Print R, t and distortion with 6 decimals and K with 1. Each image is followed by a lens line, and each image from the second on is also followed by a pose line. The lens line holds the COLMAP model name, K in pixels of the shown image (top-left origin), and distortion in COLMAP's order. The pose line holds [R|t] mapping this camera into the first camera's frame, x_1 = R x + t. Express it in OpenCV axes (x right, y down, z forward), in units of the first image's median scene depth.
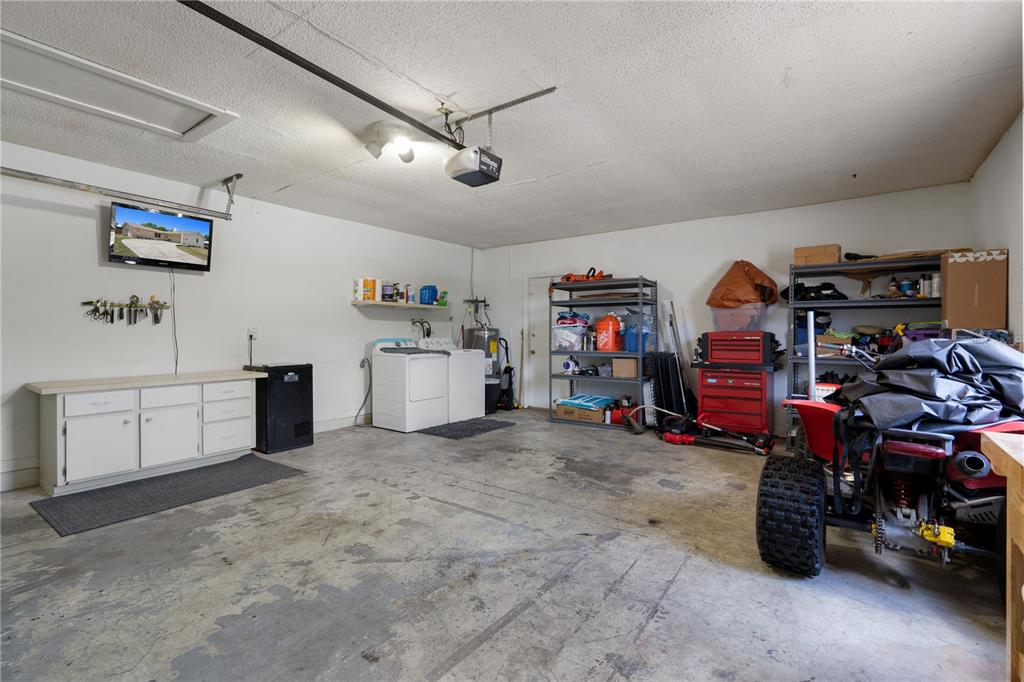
lens RADIAL K [[479.7, 0, 497.0], [0, 479.7, 329.6], [0, 0, 1]] dist [-0.002551, -0.000075]
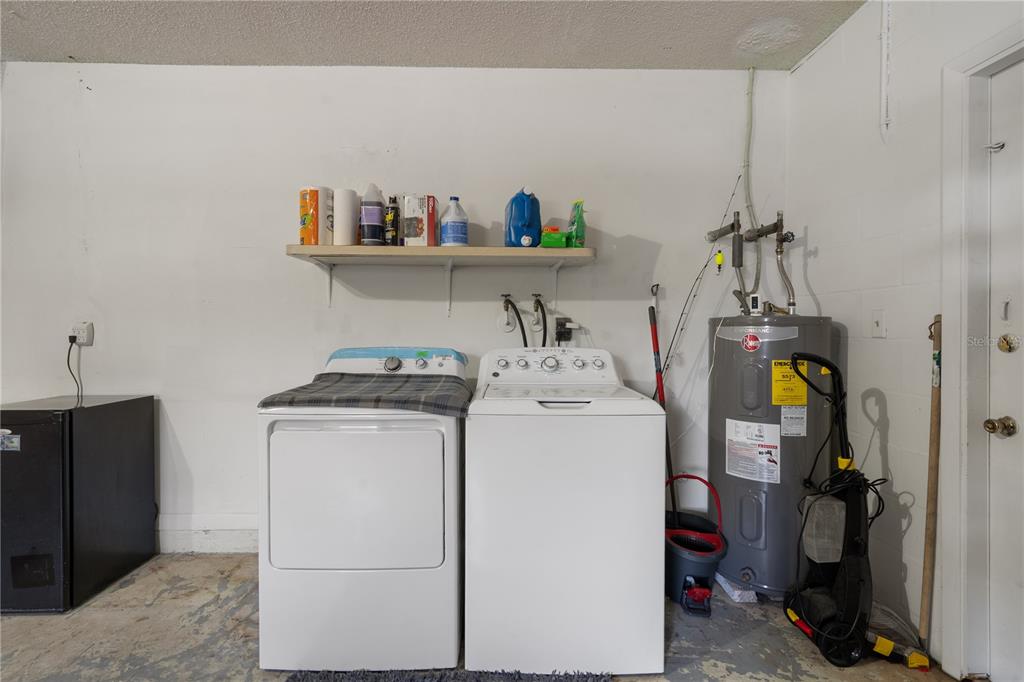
lens RADIAL K [[479.7, 0, 497.0], [0, 479.7, 329.6], [0, 0, 1]] dist [-0.002551, -0.000075]
pose [[0.626937, -0.000101, -0.779070, 0.143559], [0.004472, 0.999984, 0.003469, 0.005428], [0.779057, -0.005659, 0.626928, 1.010039]]
